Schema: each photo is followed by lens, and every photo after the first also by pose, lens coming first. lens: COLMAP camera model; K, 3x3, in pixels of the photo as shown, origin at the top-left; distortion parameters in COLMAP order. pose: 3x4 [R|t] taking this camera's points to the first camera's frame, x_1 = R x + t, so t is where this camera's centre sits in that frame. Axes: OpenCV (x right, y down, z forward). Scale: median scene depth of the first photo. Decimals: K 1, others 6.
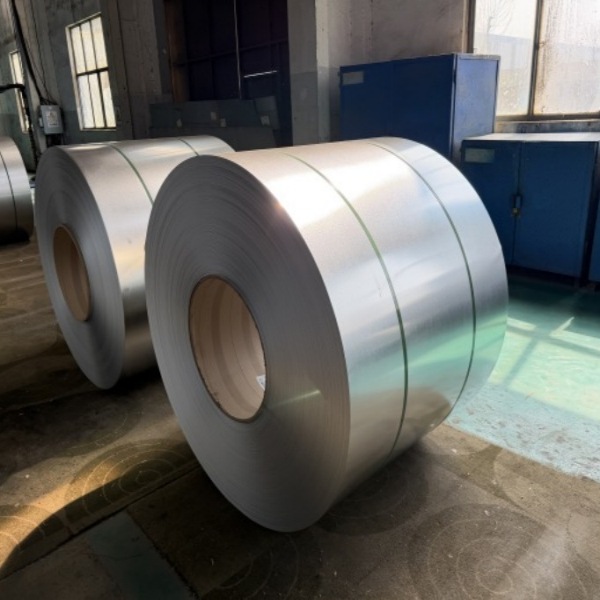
lens RADIAL K [[559.5, 0, 299.2], [0, 559.5, 299.9], [0, 0, 1]] dist [0.006415, 0.000000]
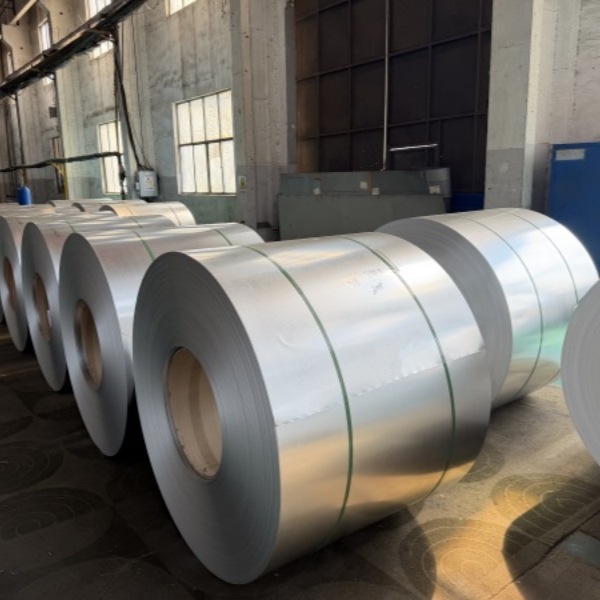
lens RADIAL K [[559.5, 0, 285.7], [0, 559.5, 300.0], [0, 0, 1]] dist [0.006415, 0.000000]
pose [[0.990354, 0.047209, -0.130268, -0.097800], [-0.061650, 0.992111, -0.109154, 0.009613], [0.124088, 0.116132, 0.985452, -0.029540]]
